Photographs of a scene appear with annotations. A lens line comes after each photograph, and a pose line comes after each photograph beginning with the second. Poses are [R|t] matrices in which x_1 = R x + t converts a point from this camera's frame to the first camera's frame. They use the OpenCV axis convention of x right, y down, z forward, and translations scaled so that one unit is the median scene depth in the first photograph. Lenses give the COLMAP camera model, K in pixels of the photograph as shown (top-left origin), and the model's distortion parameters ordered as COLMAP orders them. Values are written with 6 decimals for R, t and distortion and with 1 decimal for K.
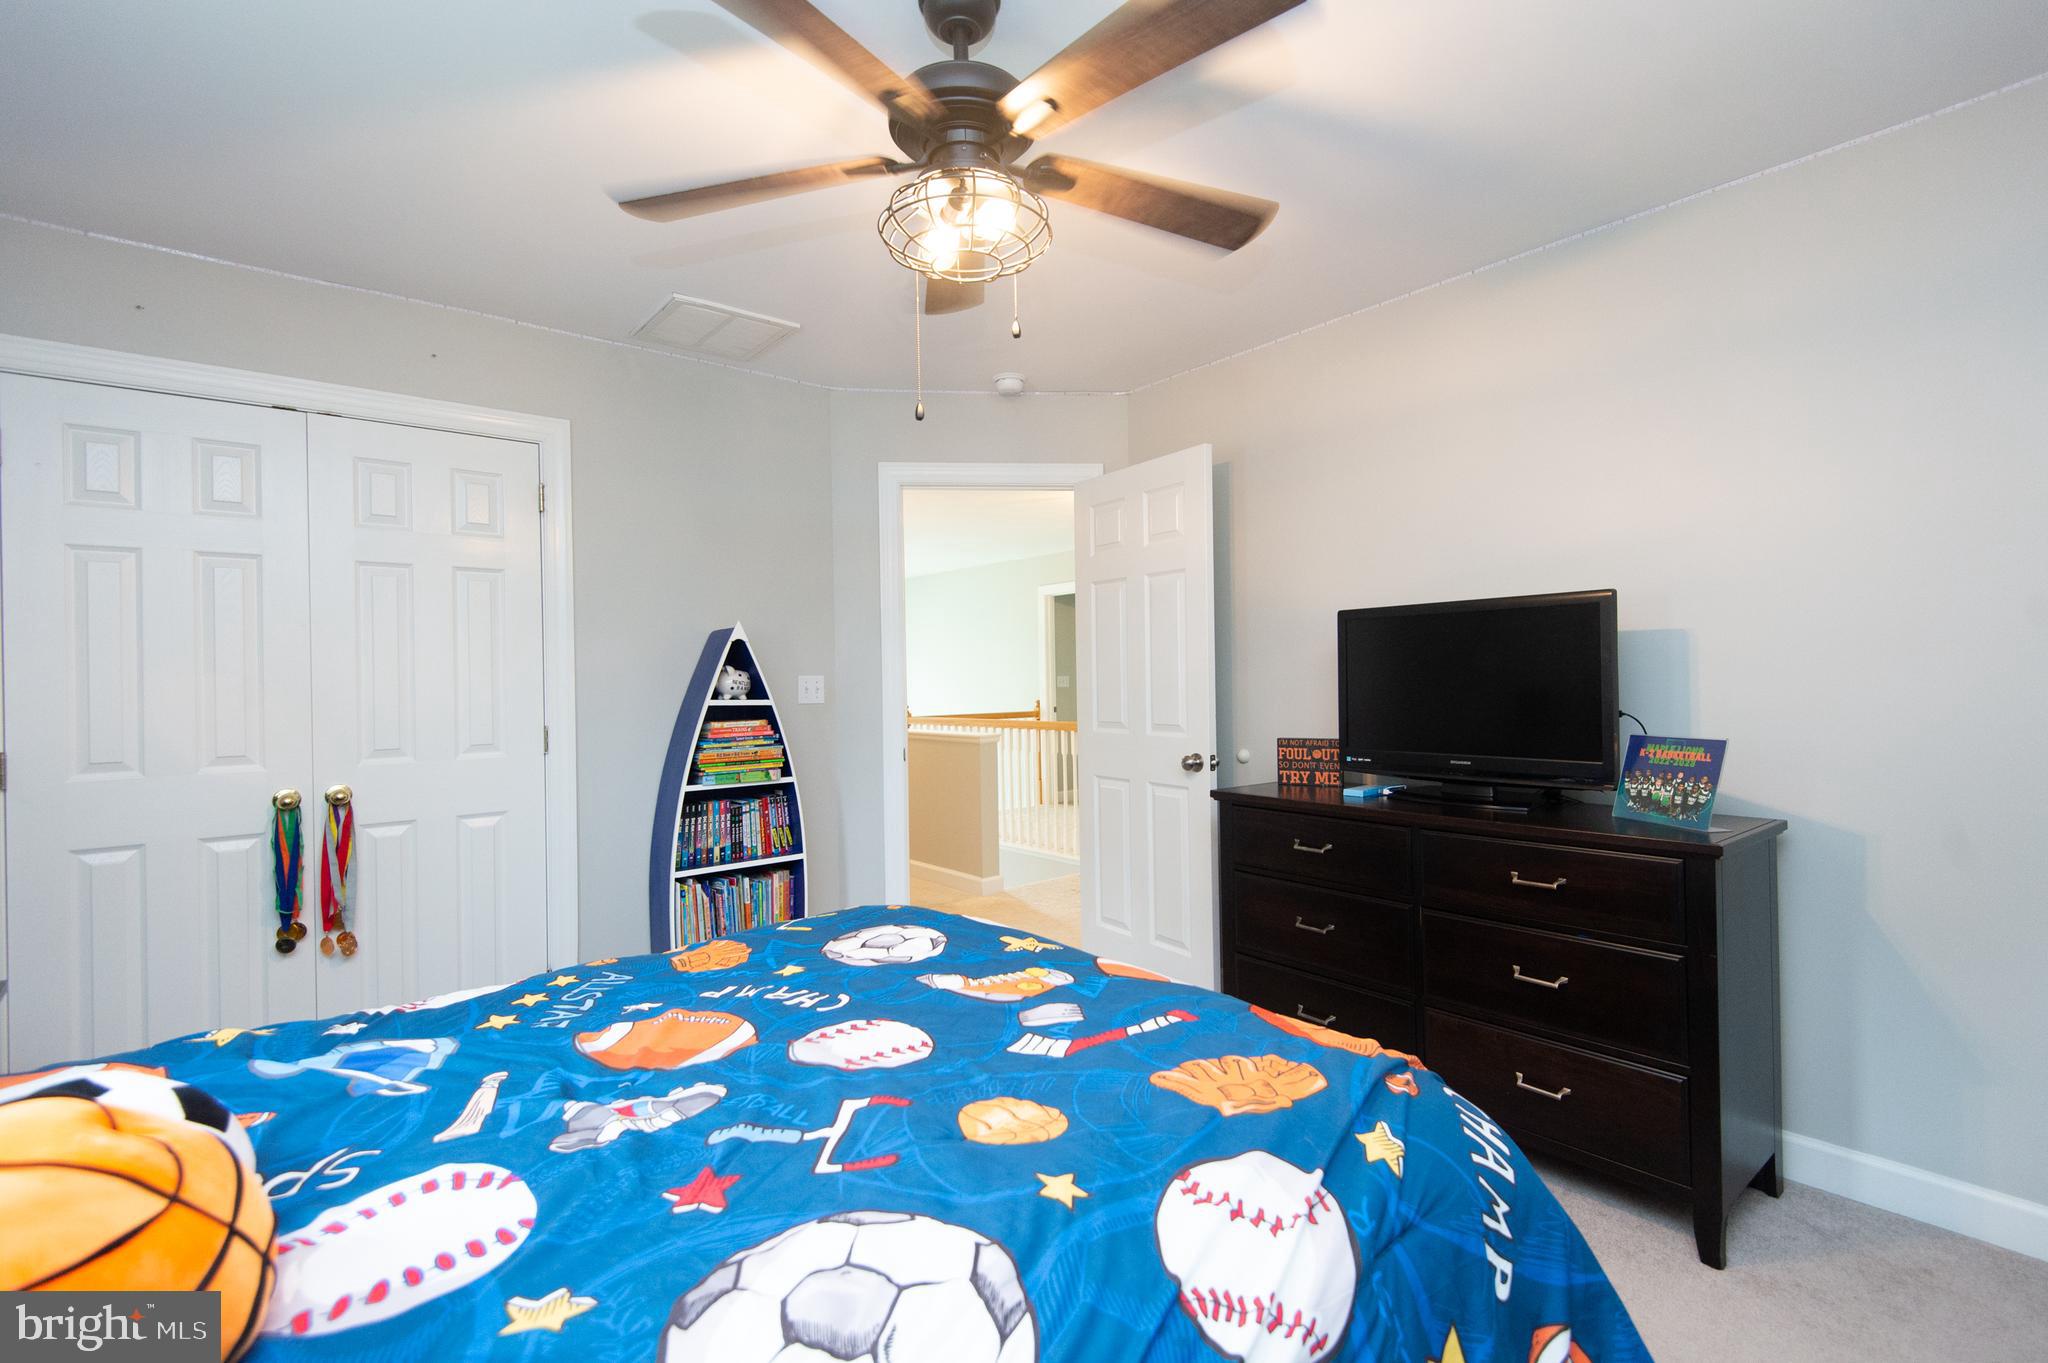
lens RADIAL K [[919.6, 0, 1034.7], [0, 919.6, 680.9], [0, 0, 1]] dist [0.036255, -0.020510]
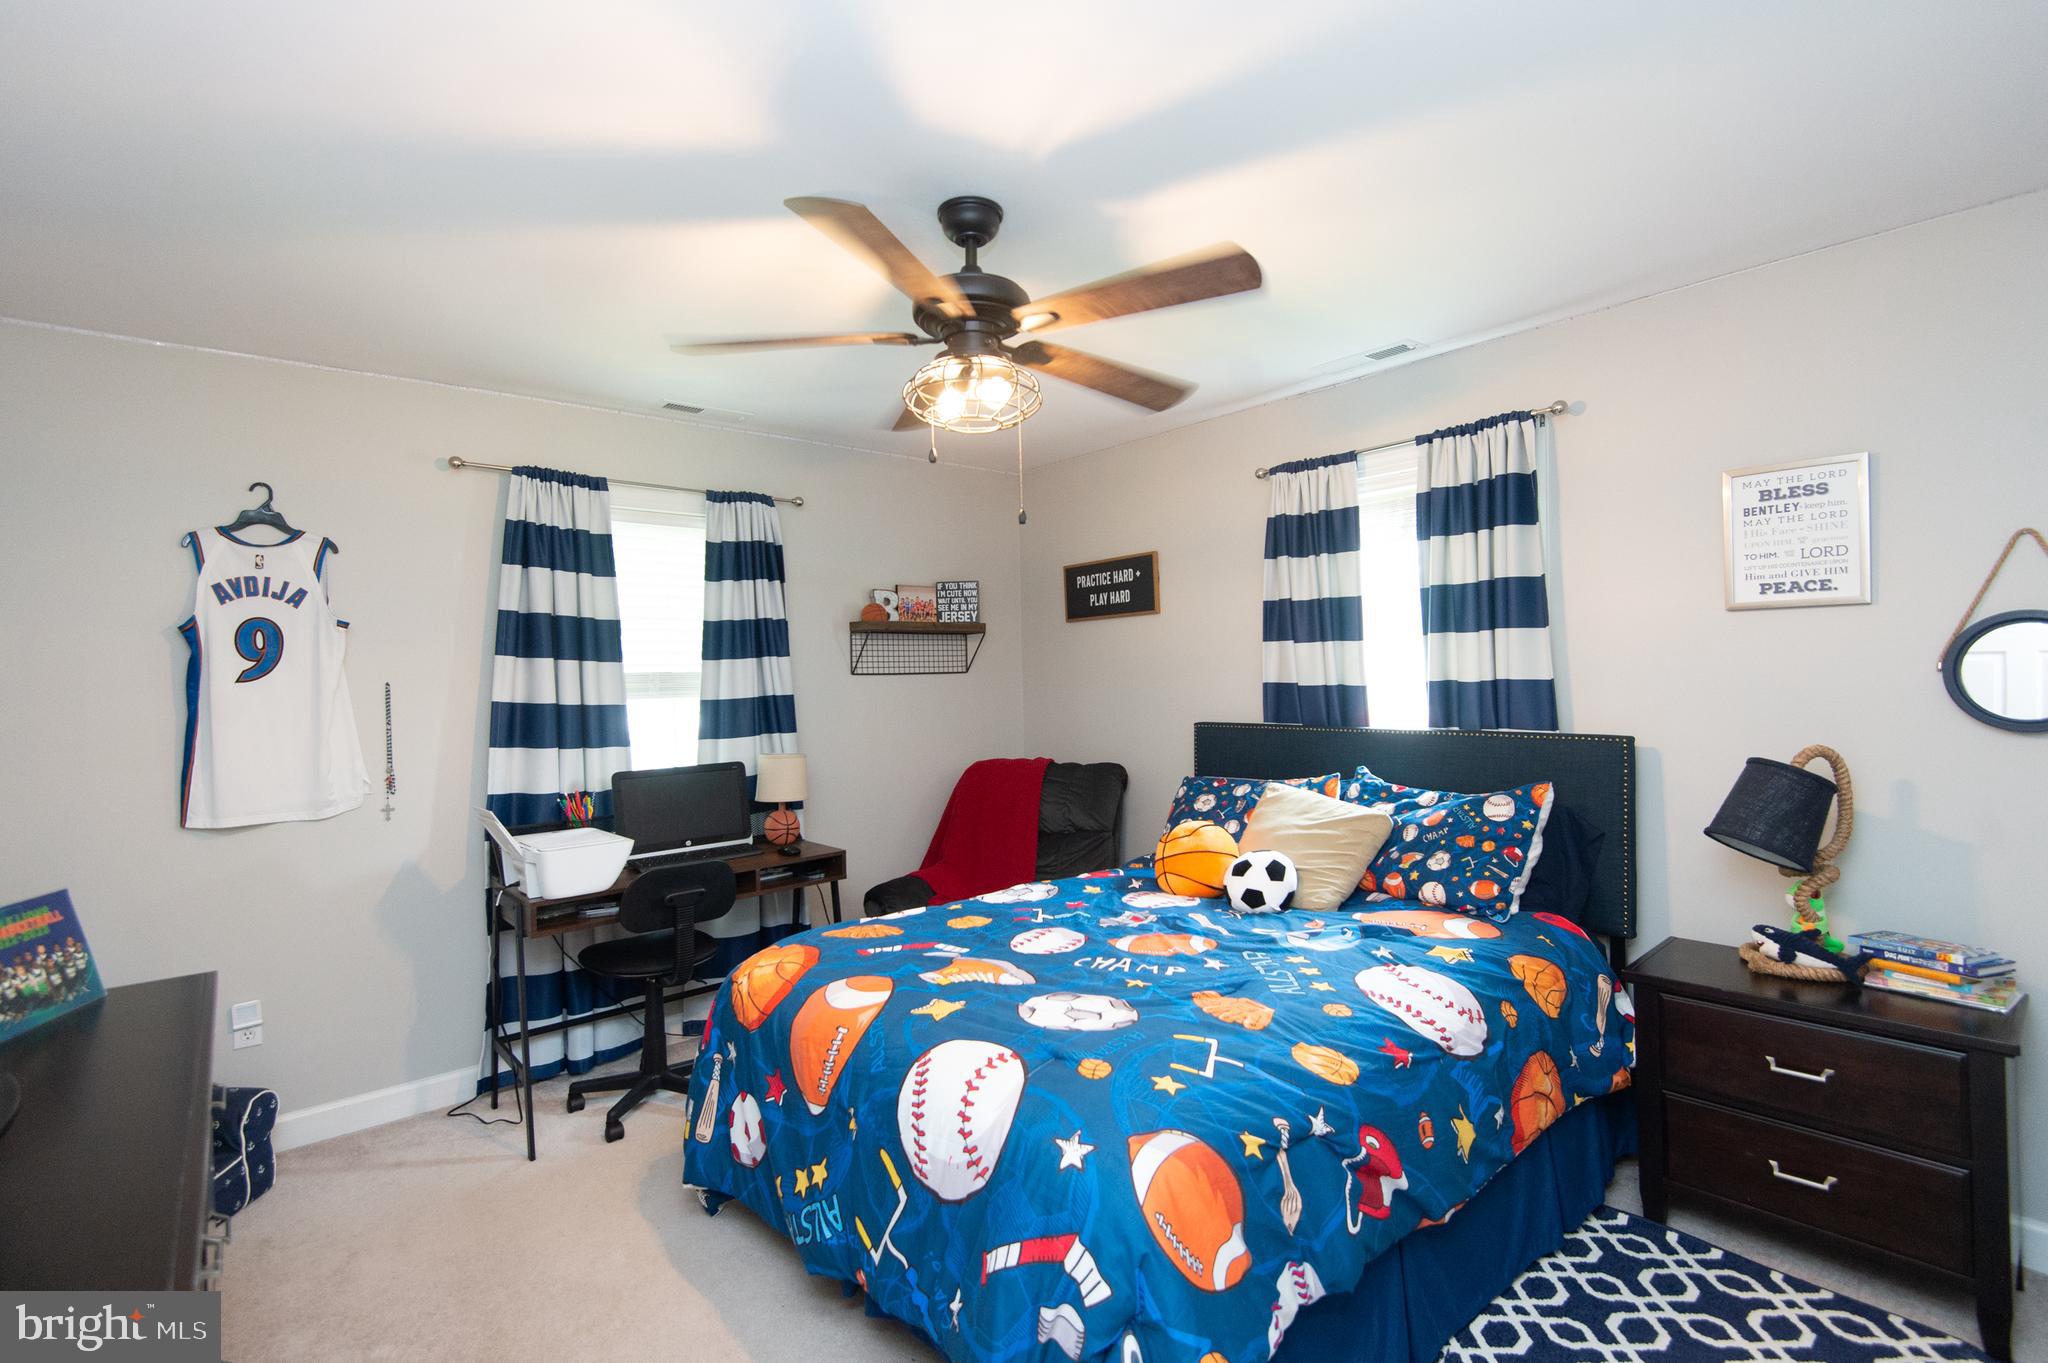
lens RADIAL K [[954.1, 0, 1024.6], [0, 954.1, 674.8], [0, 0, 1]] dist [0.024215, -0.001262]
pose [[-0.999088, 0.041372, 0.010524, -0.082763], [0.041439, 0.999121, 0.006248, -0.067451], [-0.010256, 0.006679, -0.999925, 1.320405]]
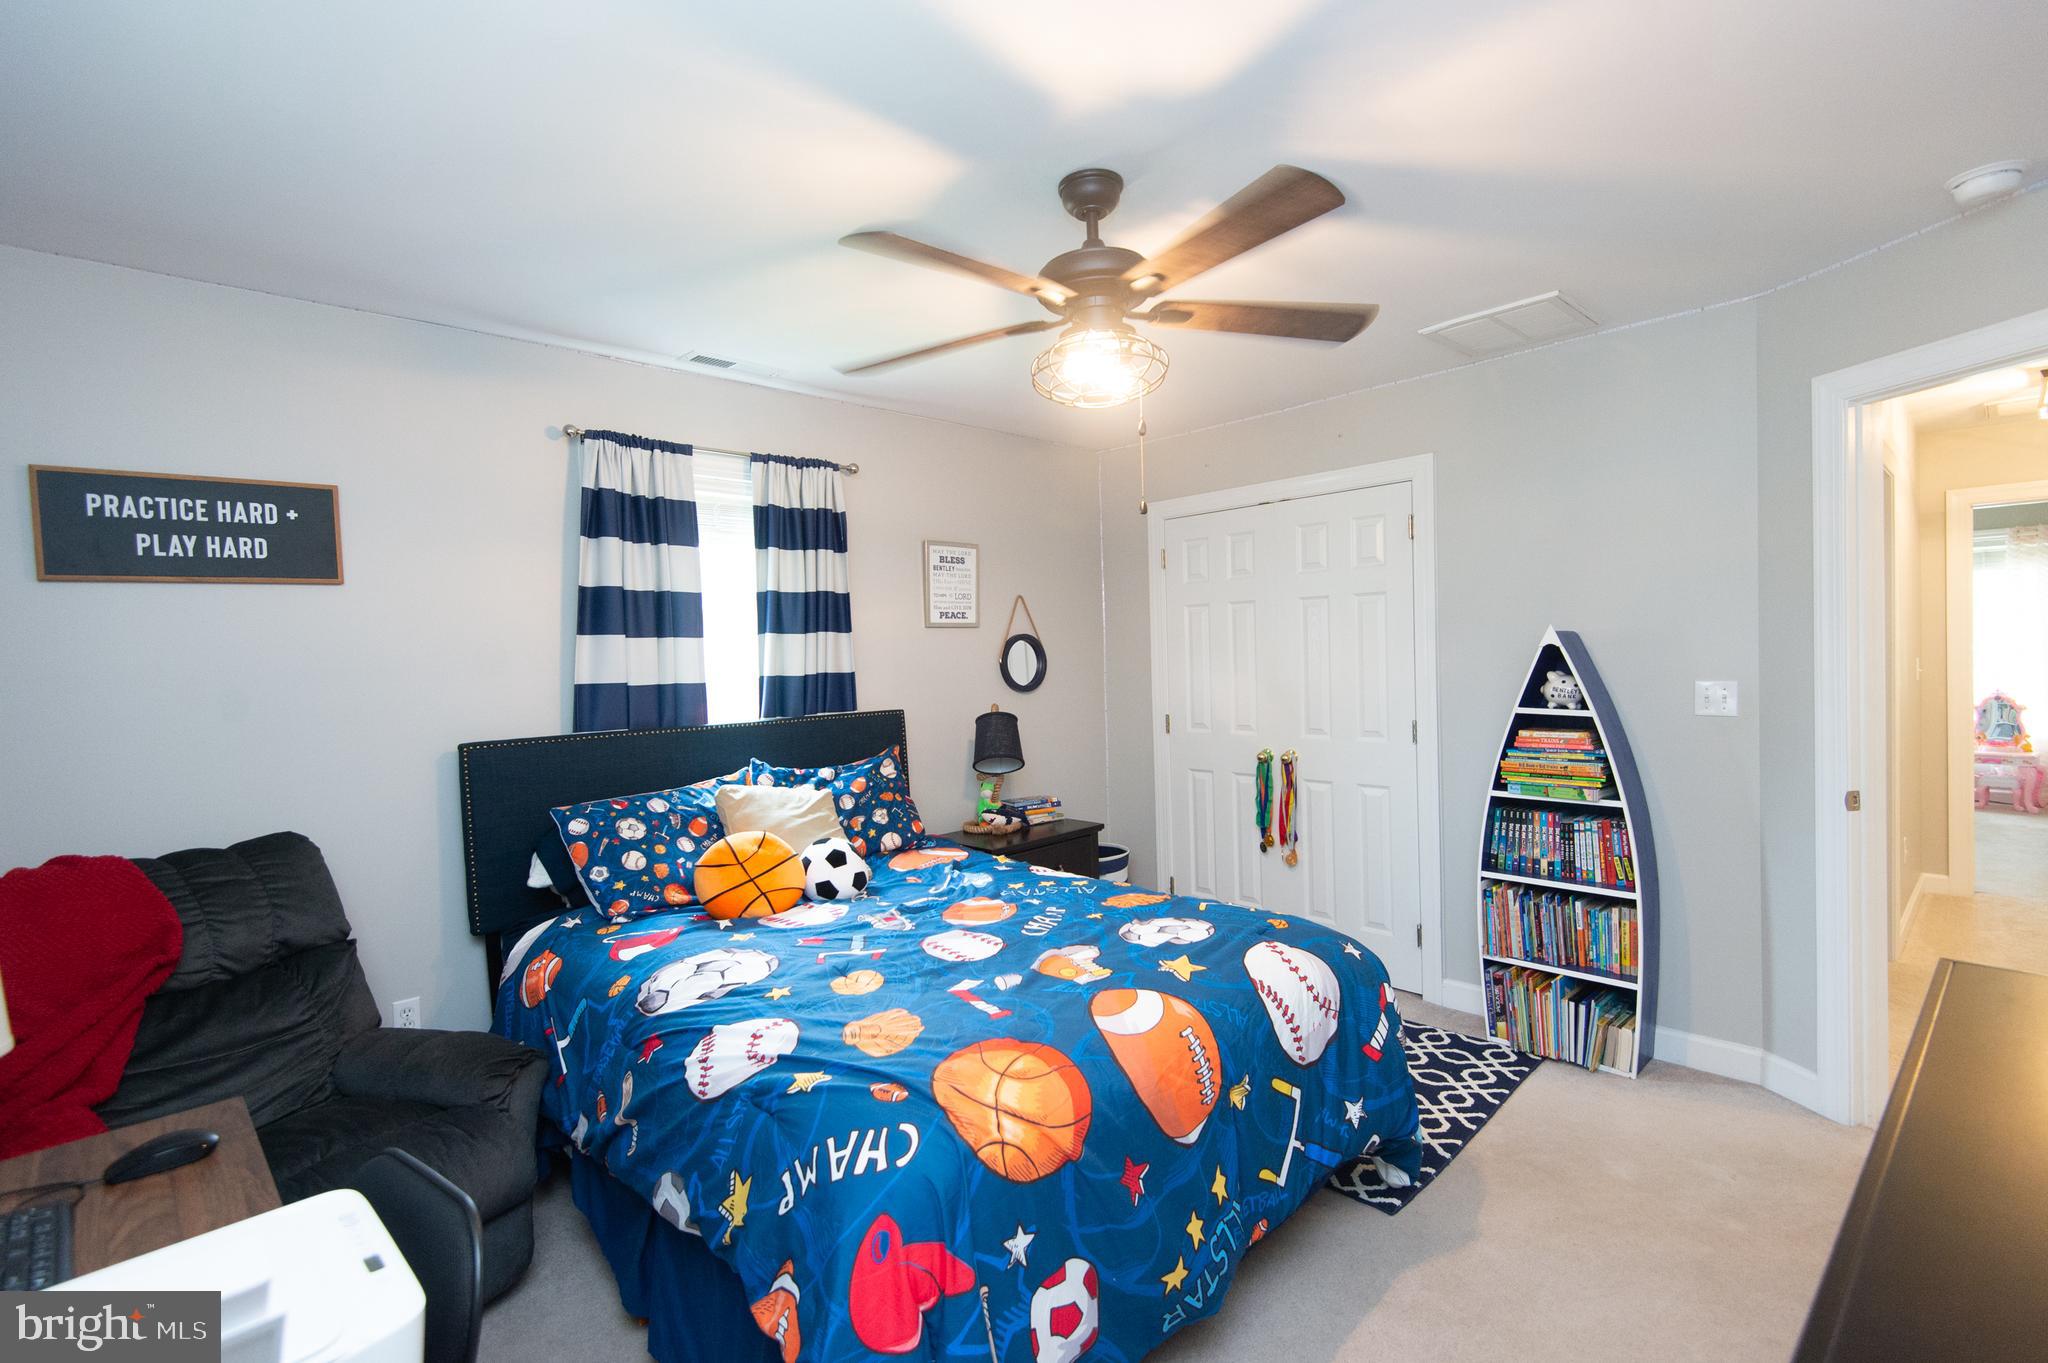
lens RADIAL K [[954.1, 0, 1024.6], [0, 954.1, 674.8], [0, 0, 1]] dist [0.024215, -0.001262]
pose [[0.057765, 0.037050, -0.997642, 0.705298], [0.026237, 0.998910, 0.038616, -0.074550], [0.997985, -0.028406, 0.056730, 0.470358]]
